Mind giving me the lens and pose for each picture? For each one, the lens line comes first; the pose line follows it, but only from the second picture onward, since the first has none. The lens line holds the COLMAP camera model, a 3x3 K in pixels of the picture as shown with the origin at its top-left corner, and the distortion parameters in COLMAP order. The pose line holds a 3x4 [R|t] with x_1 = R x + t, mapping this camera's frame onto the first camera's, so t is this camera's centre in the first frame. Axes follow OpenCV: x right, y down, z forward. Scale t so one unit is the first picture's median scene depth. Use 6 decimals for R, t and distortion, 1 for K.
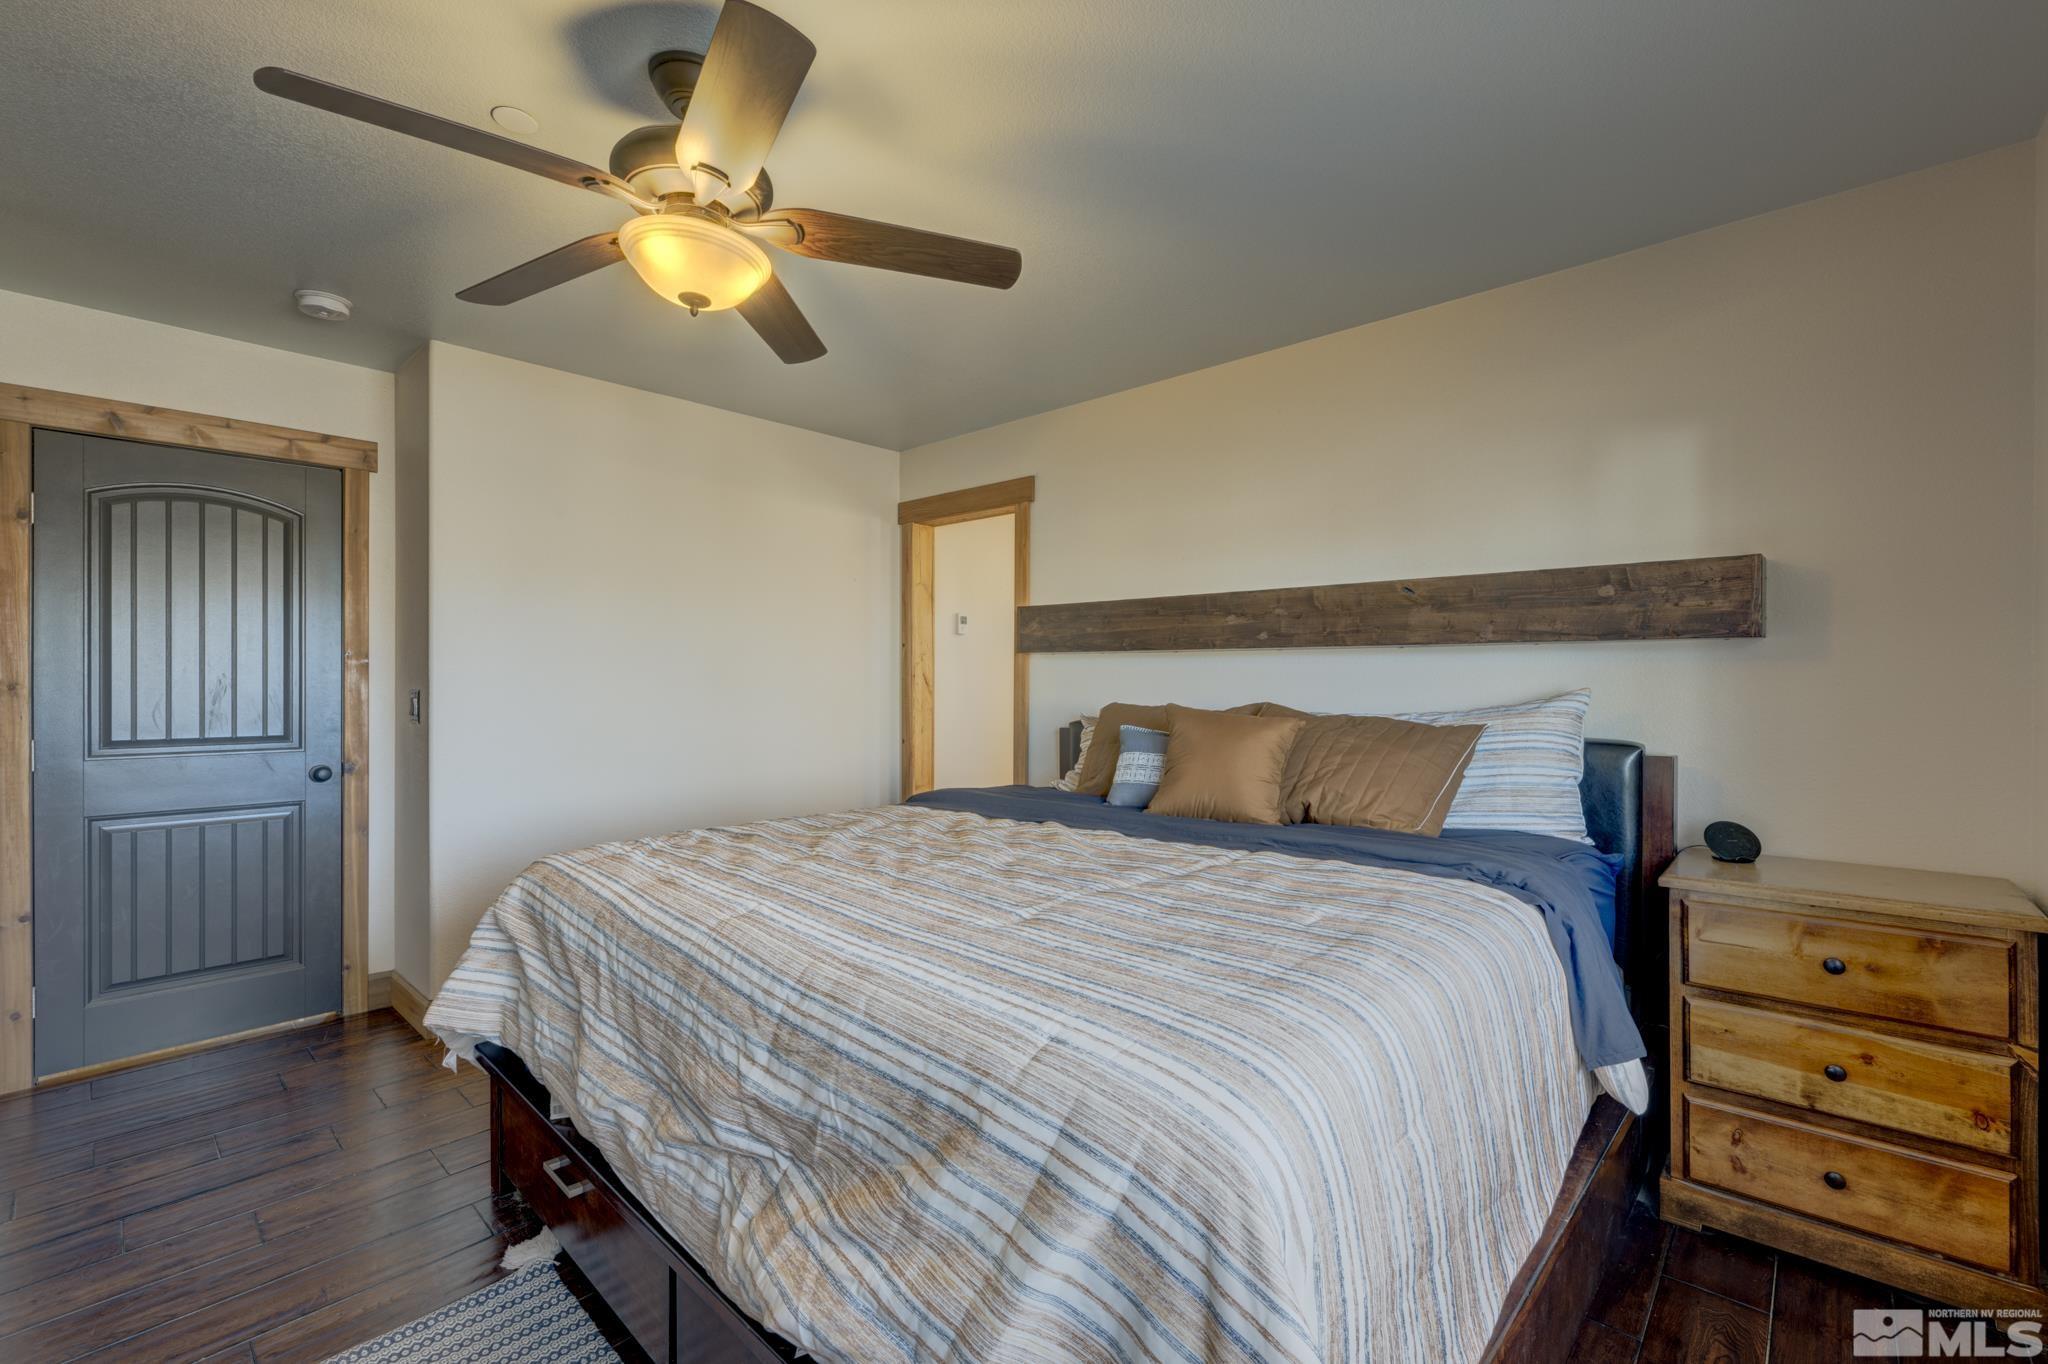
lens RADIAL K [[869.2, 0, 1023.9], [0, 869.2, 674.1], [0, 0, 1]] dist [0.000637, 0.000001]
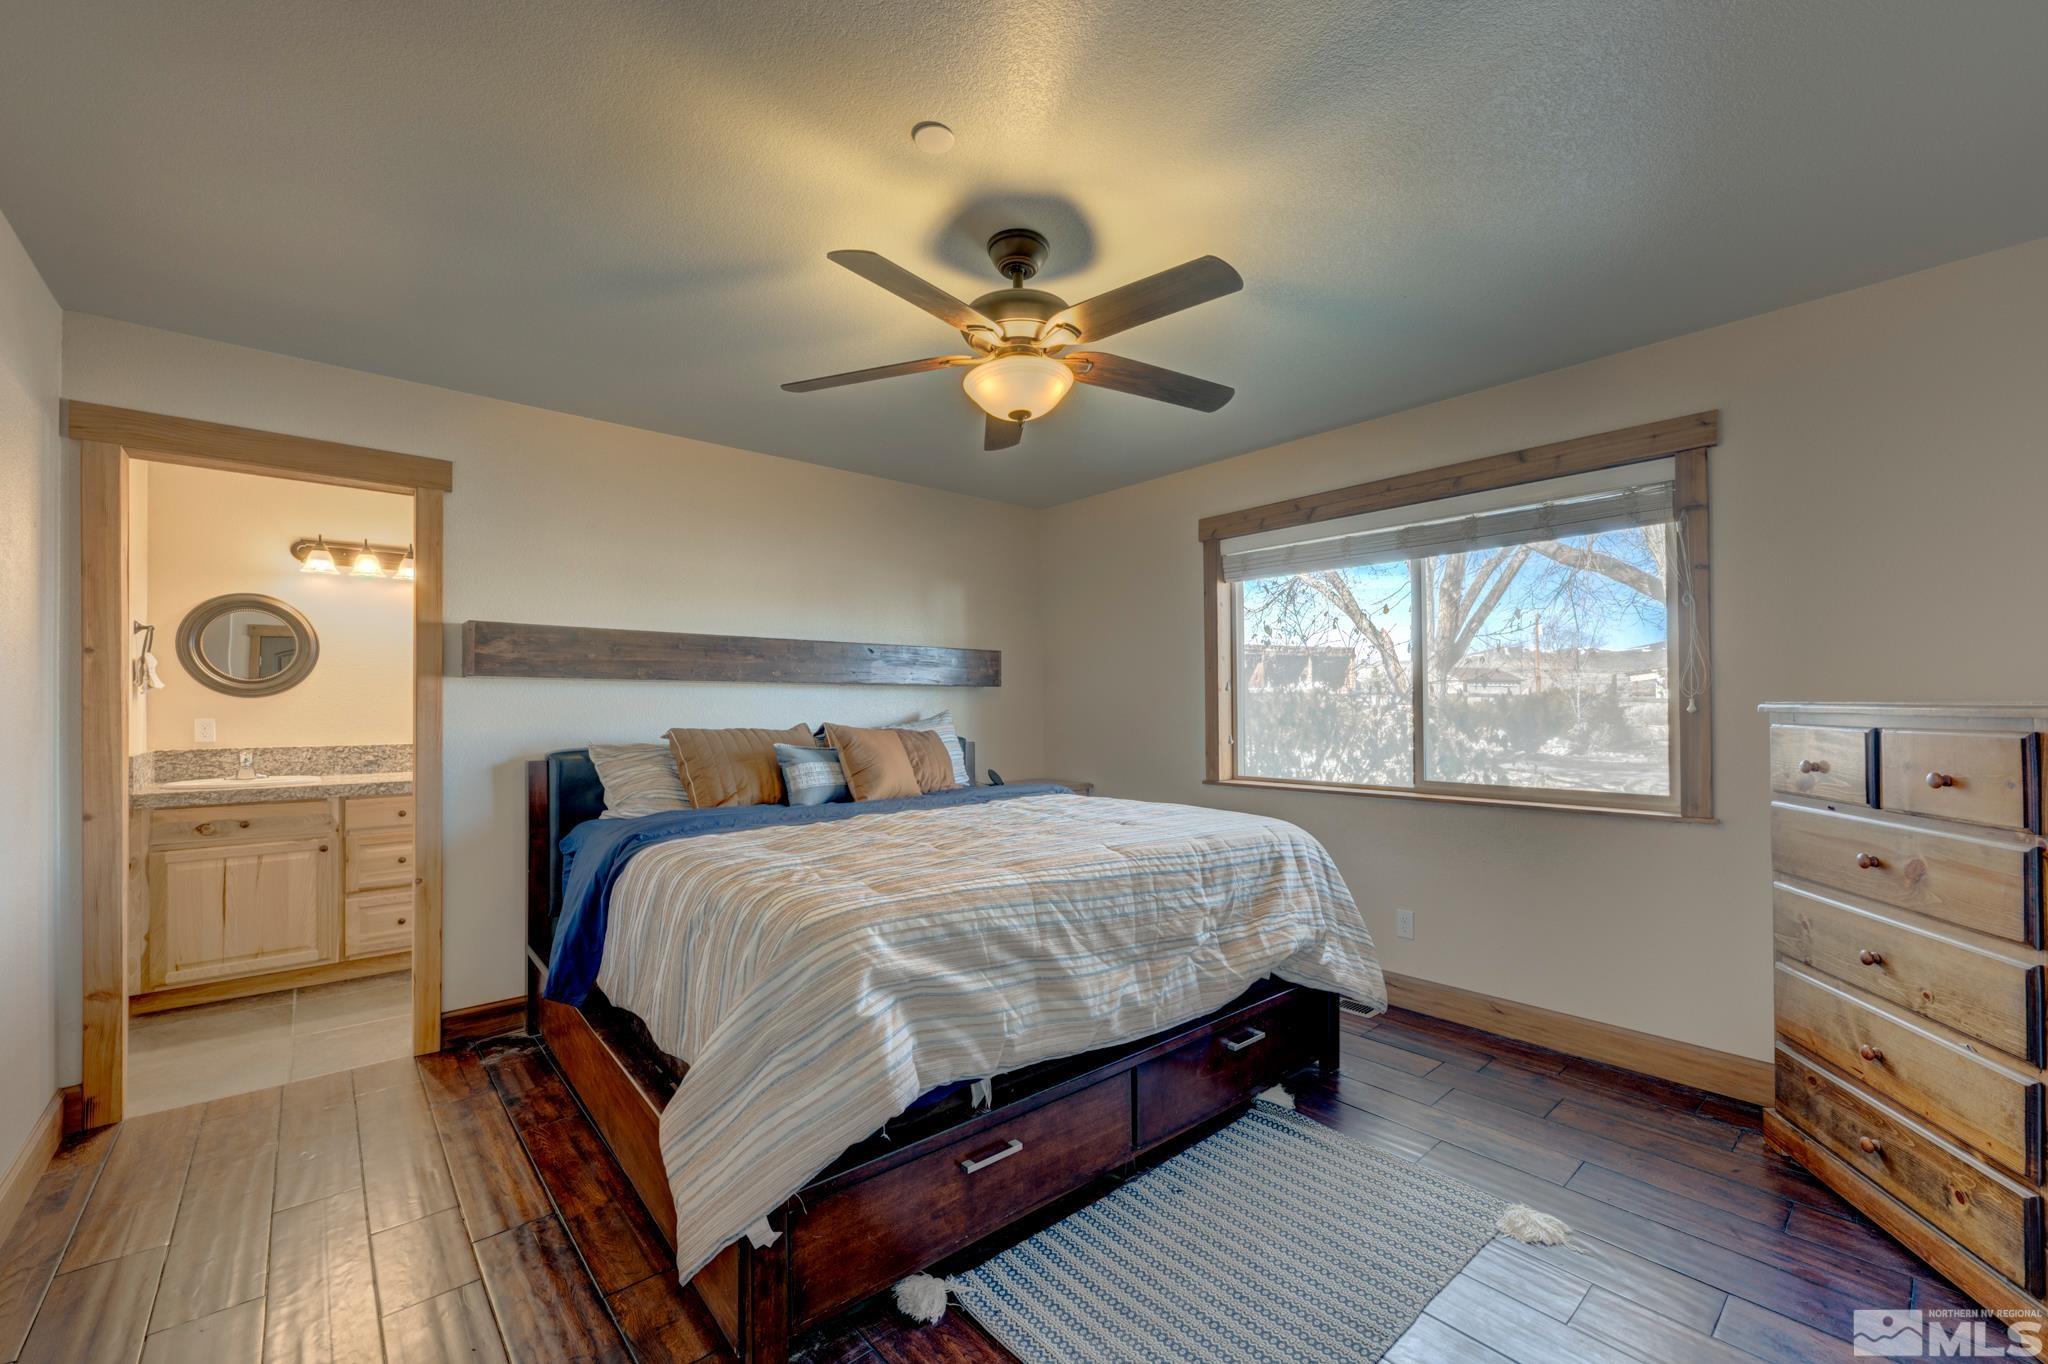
lens RADIAL K [[828.1, 0, 1018.8], [0, 828.1, 701.0], [0, 0, 1]] dist [-0.000765, -0.000125]
pose [[0.108577, 0.007912, 0.994057, -0.824765], [0.003061, 0.999961, -0.008294, 0.008572], [-0.994083, 0.003943, 0.108548, 0.449980]]
